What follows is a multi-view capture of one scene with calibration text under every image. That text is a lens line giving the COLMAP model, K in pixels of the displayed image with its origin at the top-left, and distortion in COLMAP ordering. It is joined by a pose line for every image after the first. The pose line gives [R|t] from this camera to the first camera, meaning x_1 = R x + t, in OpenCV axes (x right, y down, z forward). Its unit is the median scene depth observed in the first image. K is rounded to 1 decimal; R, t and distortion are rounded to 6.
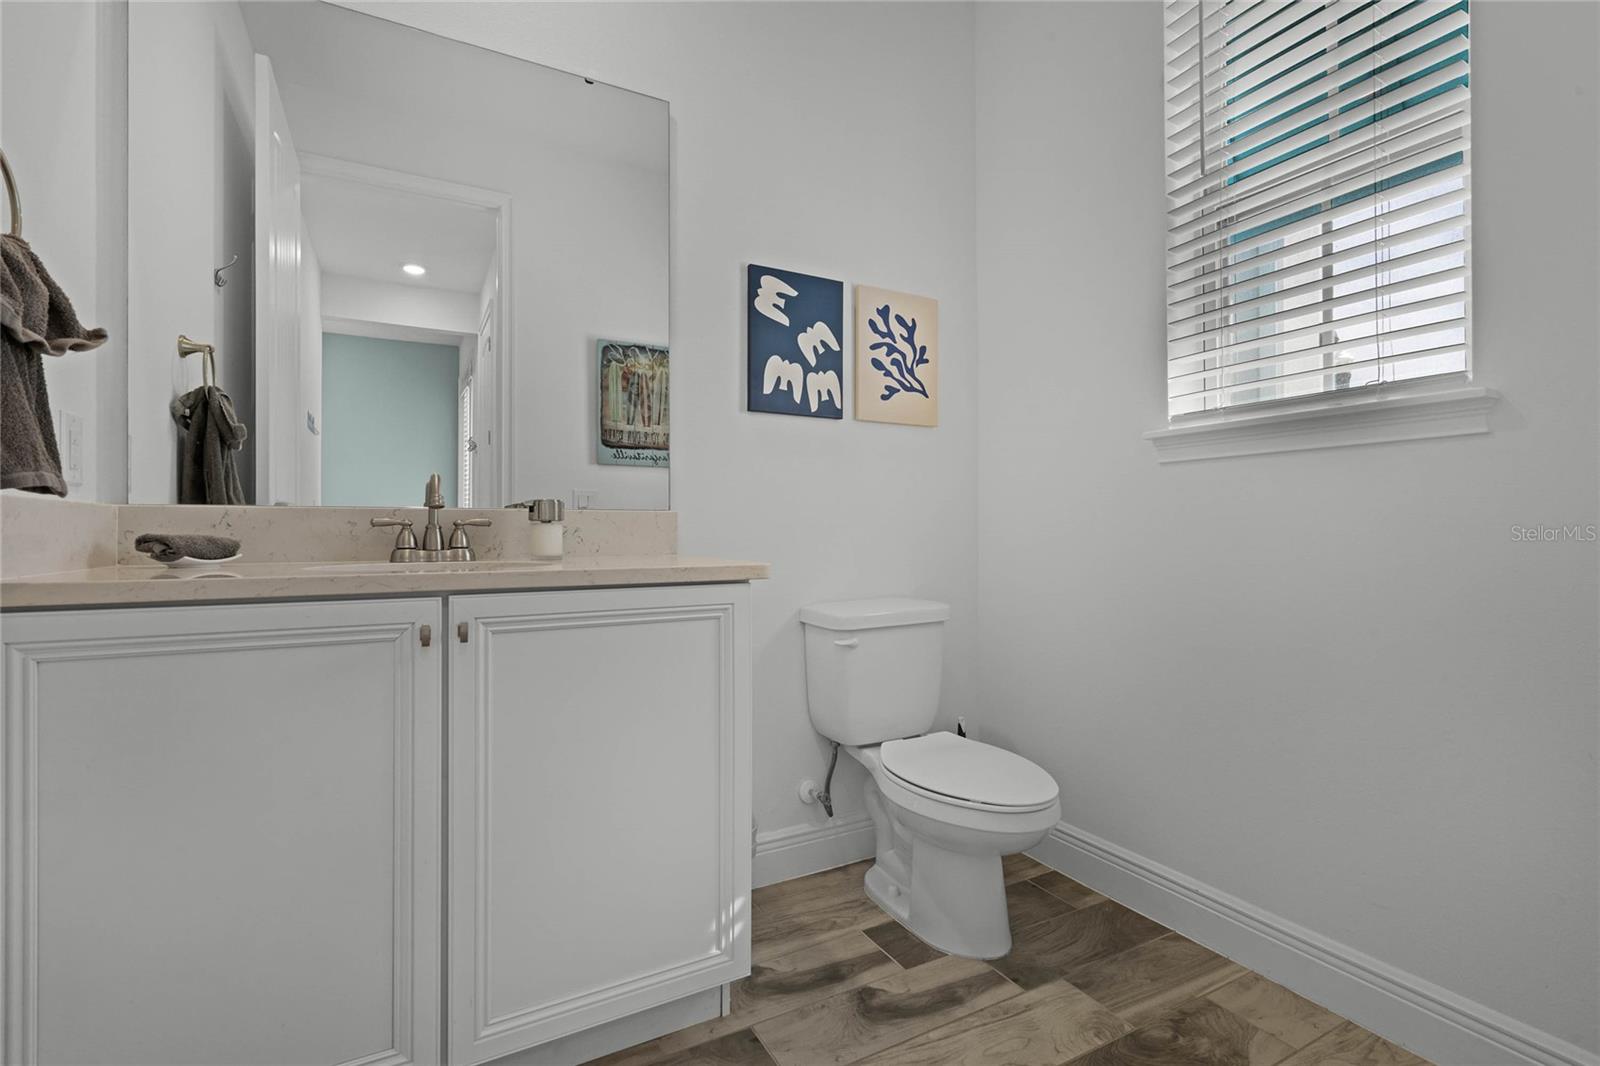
lens RADIAL K [[733.8, 0, 792.4], [0, 733.8, 532.6], [0, 0, 1]] dist [0.008345, -0.002089]
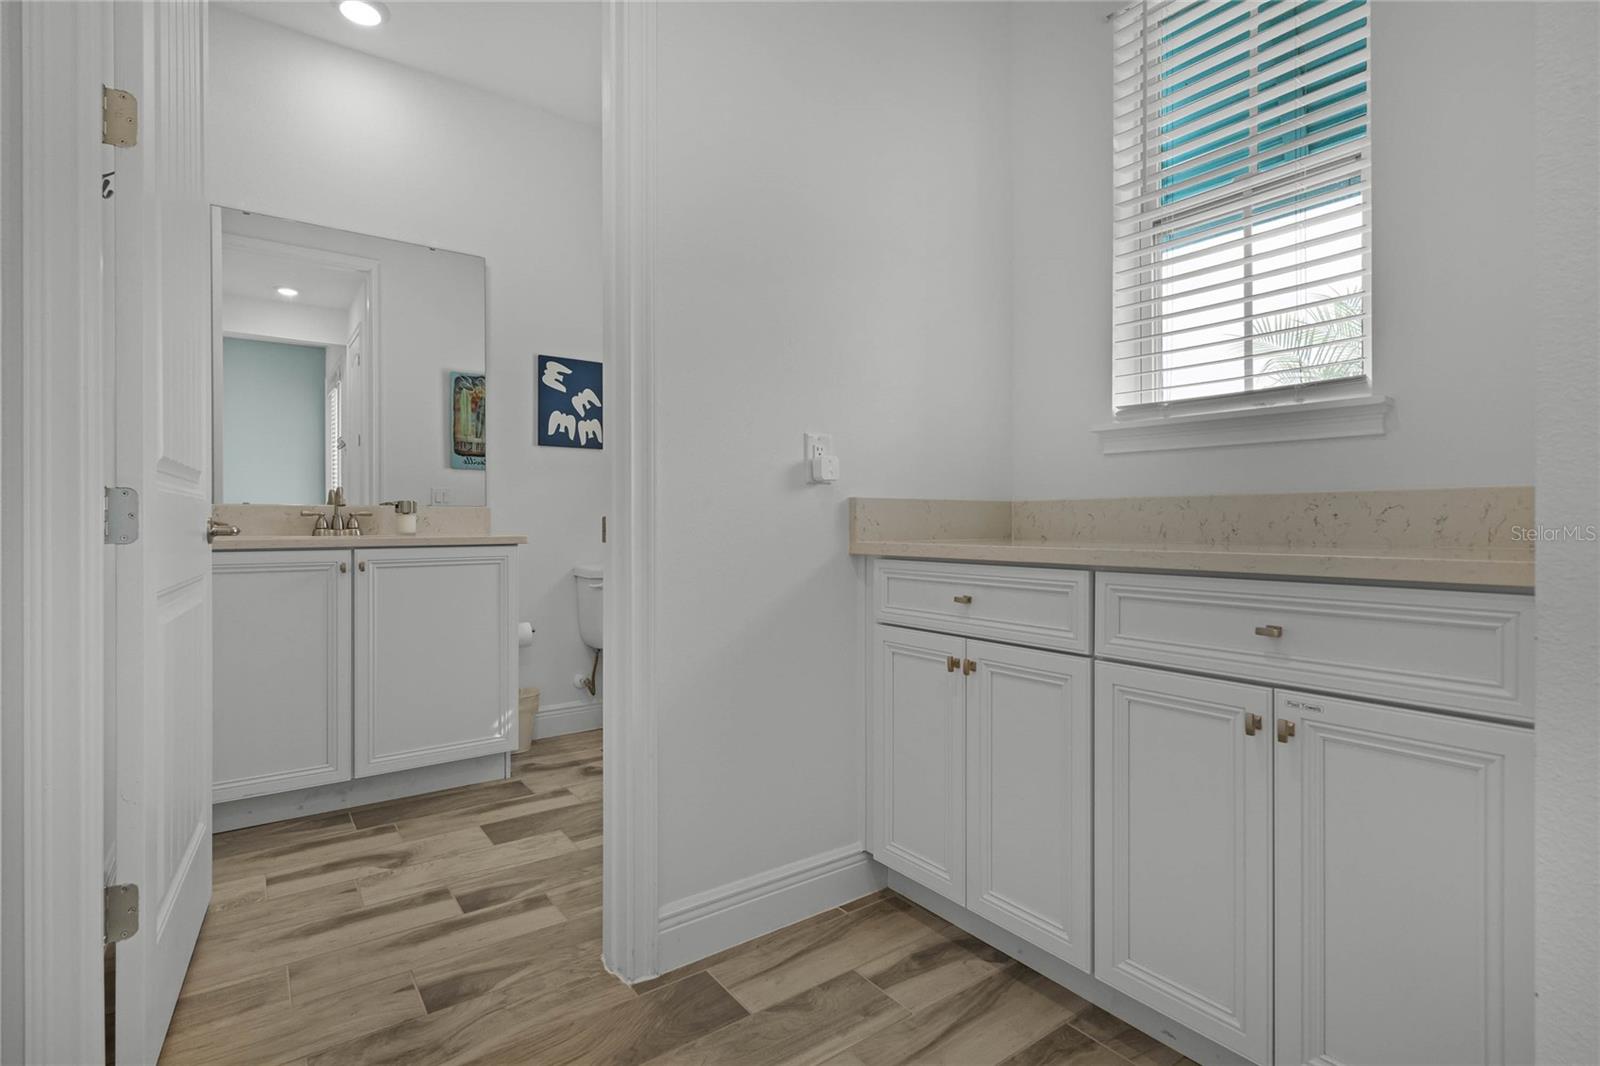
lens RADIAL K [[782.3, 0, 801.4], [0, 782.3, 526.2], [0, 0, 1]] dist [0.007484, 0.001336]
pose [[0.991051, -0.000925, 0.133478, 0.276327], [0.000475, 0.999994, 0.003405, 0.007806], [-0.133481, -0.003311, 0.991046, -0.771408]]
